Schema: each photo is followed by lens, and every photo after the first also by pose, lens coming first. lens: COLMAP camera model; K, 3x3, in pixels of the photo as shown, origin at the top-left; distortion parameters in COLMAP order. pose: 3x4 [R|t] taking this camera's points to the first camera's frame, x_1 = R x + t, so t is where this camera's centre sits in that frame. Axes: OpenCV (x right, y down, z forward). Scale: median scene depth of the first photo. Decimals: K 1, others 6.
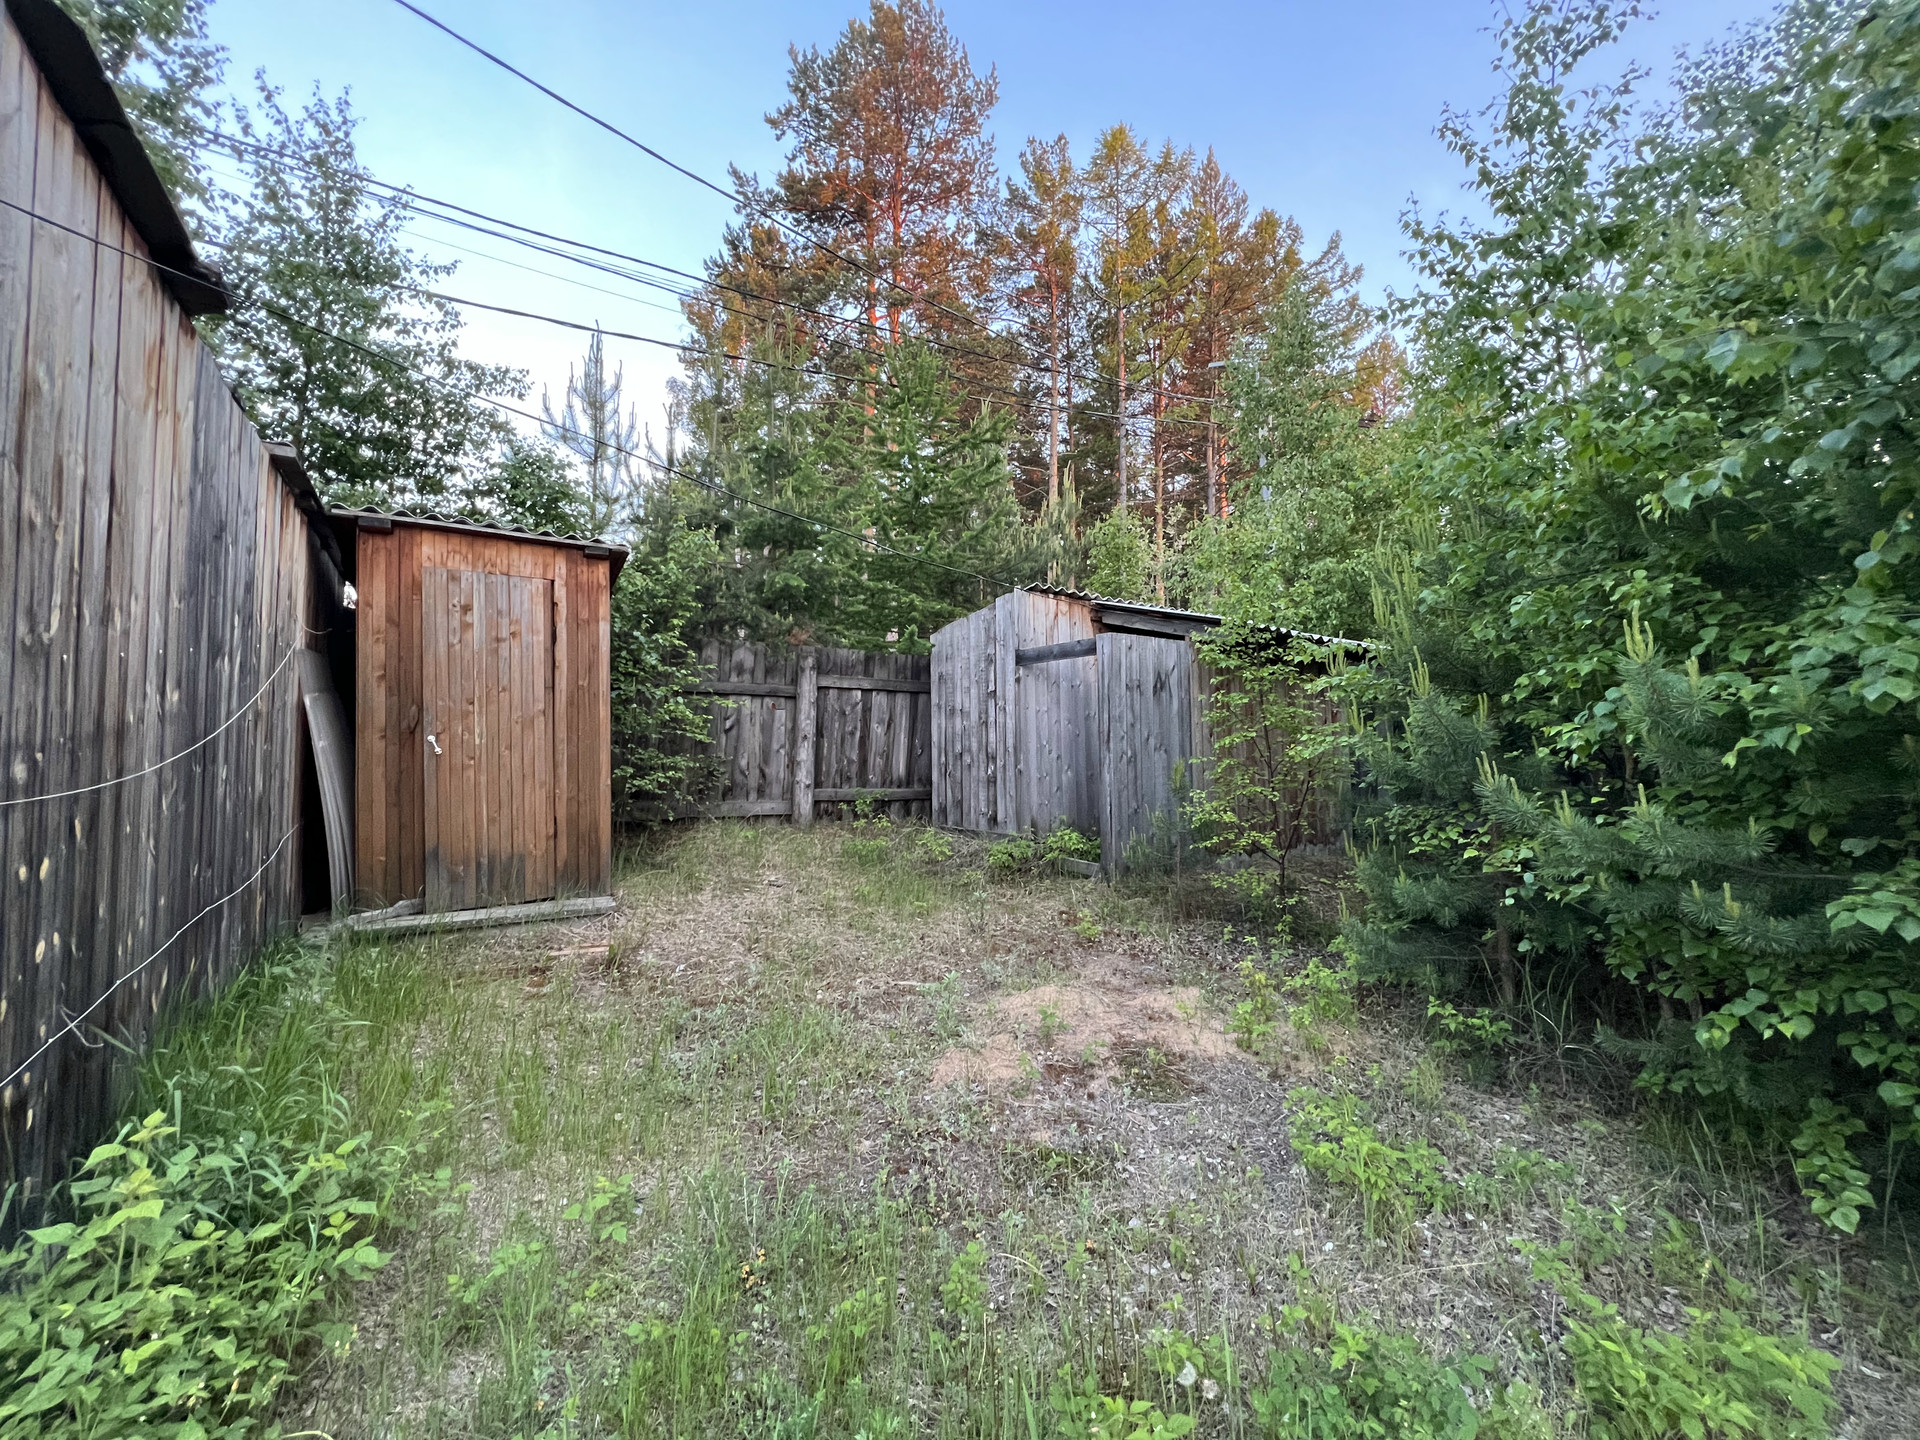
lens RADIAL K [[768.0, 0, 960.0], [0, 768.0, 718.9], [0, 0, 1]] dist [-0.000712, -0.000271]
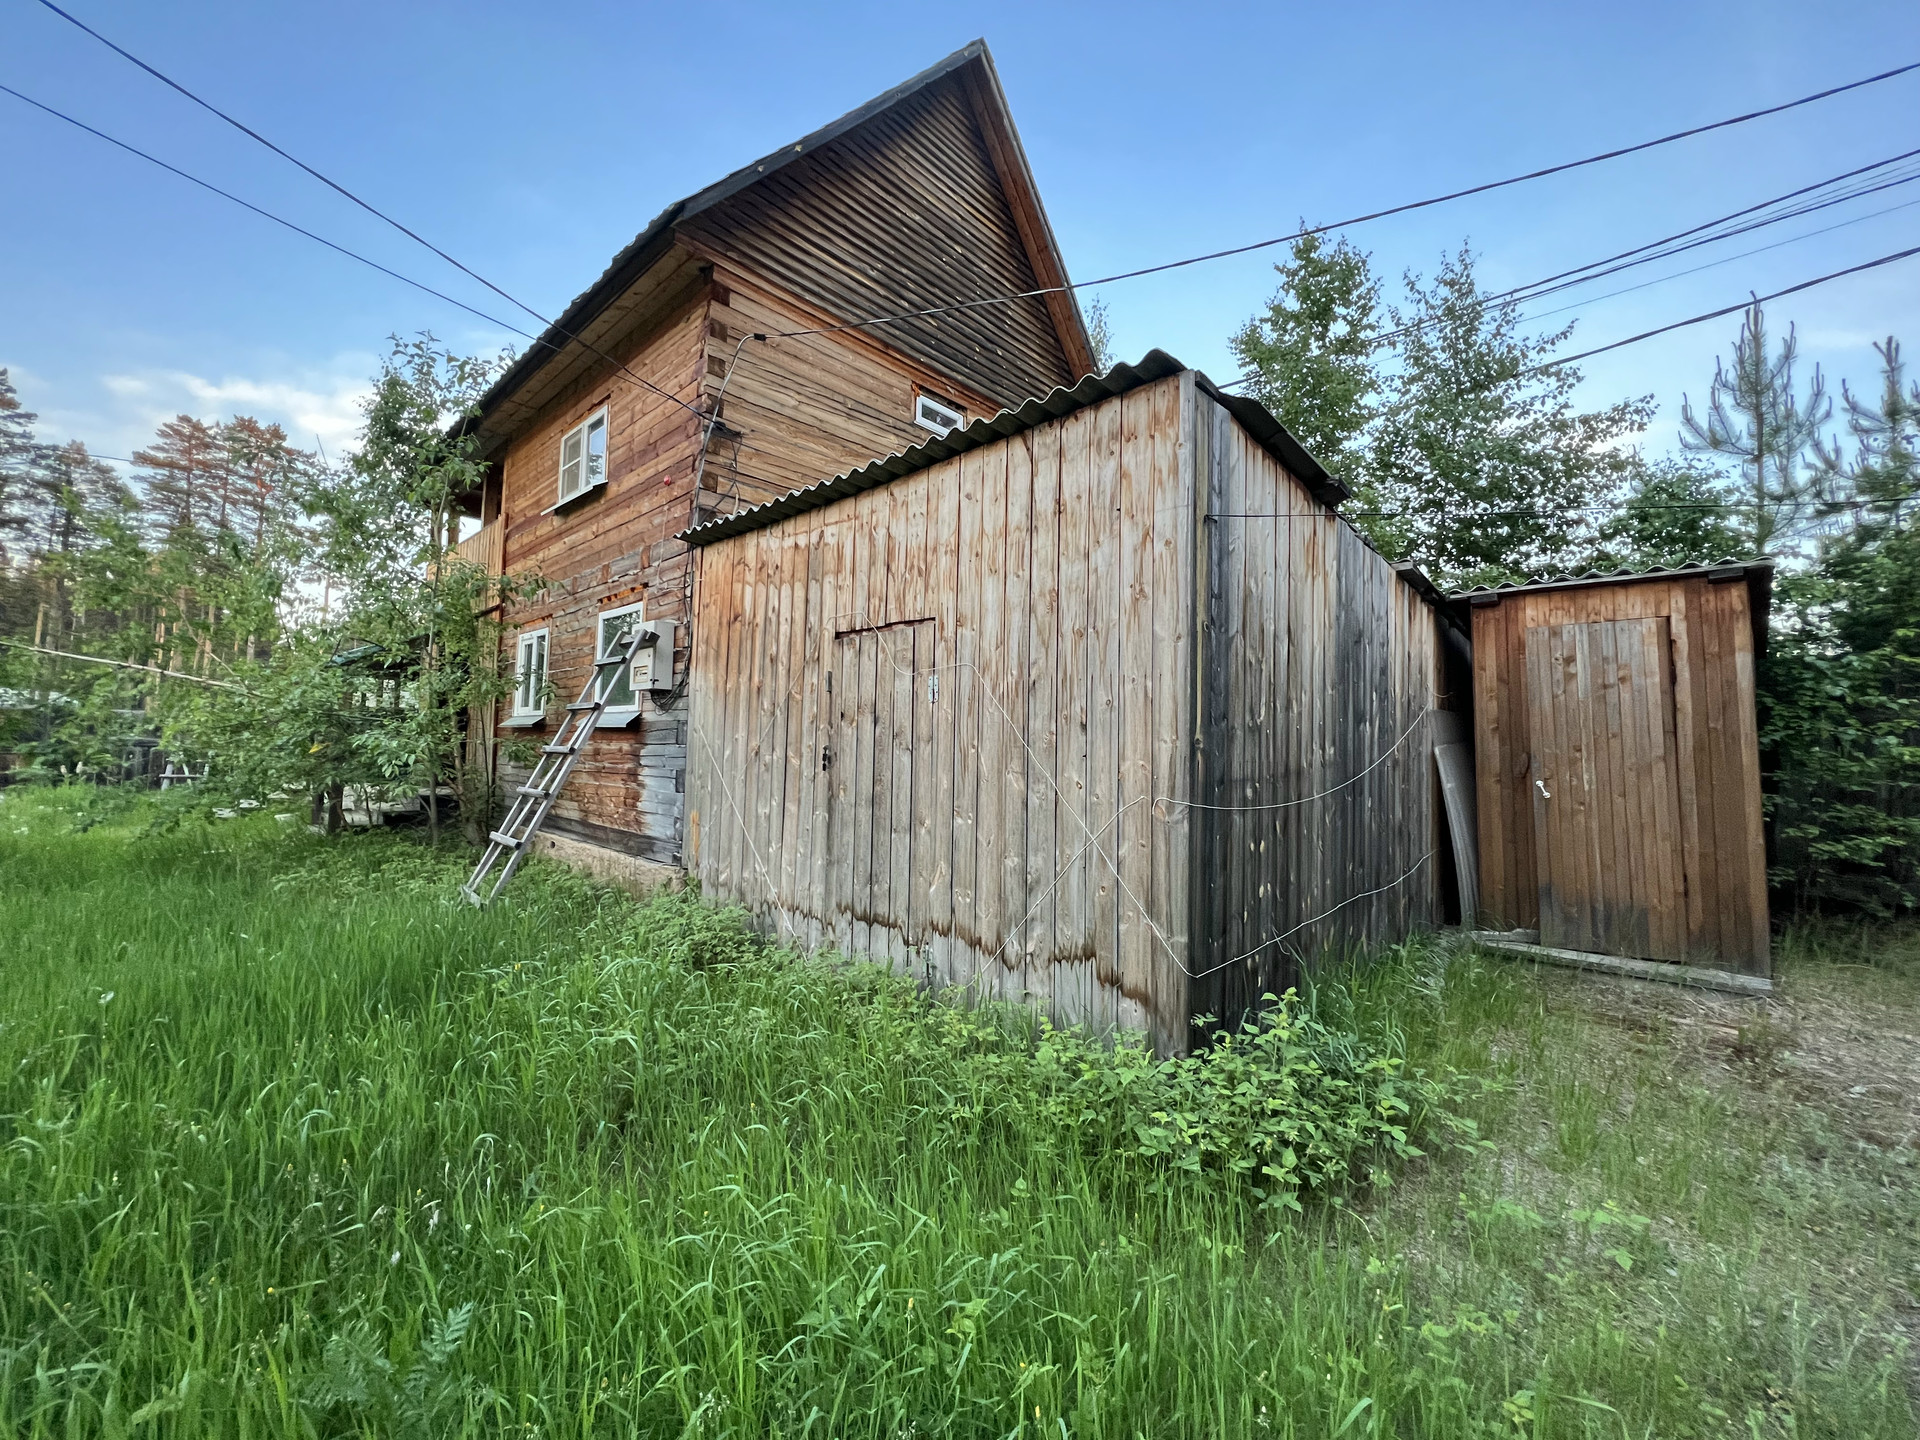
lens RADIAL K [[768.0, 0, 960.0], [0, 768.0, 718.9], [0, 0, 1]] dist [-0.000712, -0.000271]
pose [[0.241001, -0.057334, -0.968830, 0.154359], [-0.001529, 0.998230, -0.059455, 0.000043], [0.970524, 0.015810, 0.240487, -0.054562]]
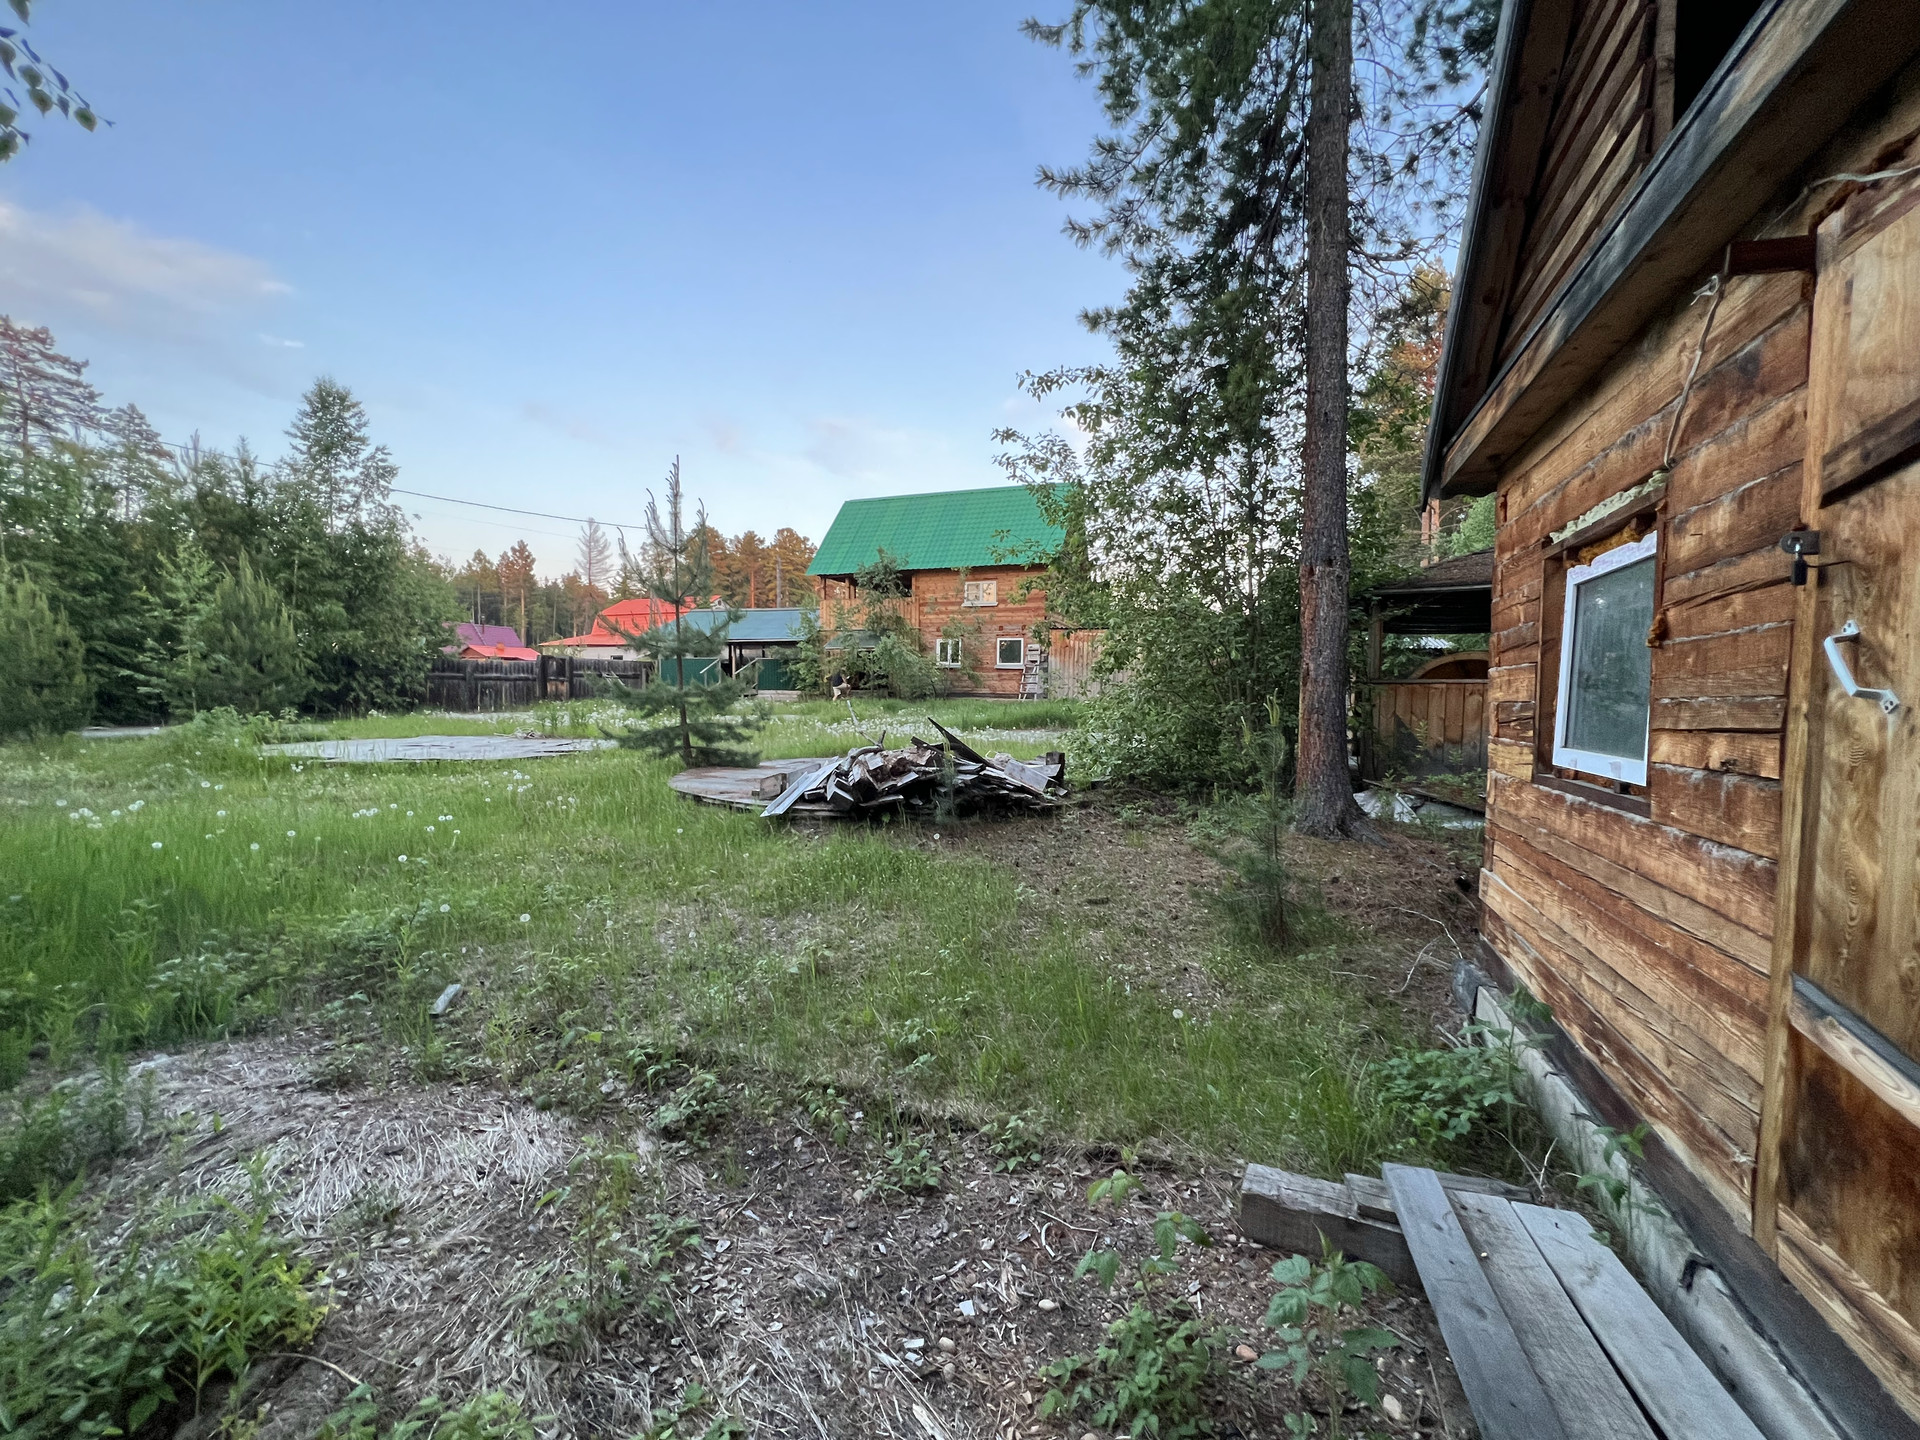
lens RADIAL K [[765.2, 0, 960.0], [0, 765.2, 720.0], [0, 0, 1]] dist [-0.001819, 0.000562]
pose [[0.603165, 0.020884, -0.797343, 2.715601], [0.016889, 0.999099, 0.038944, 0.078911], [0.797438, -0.036956, 0.602268, -3.755108]]
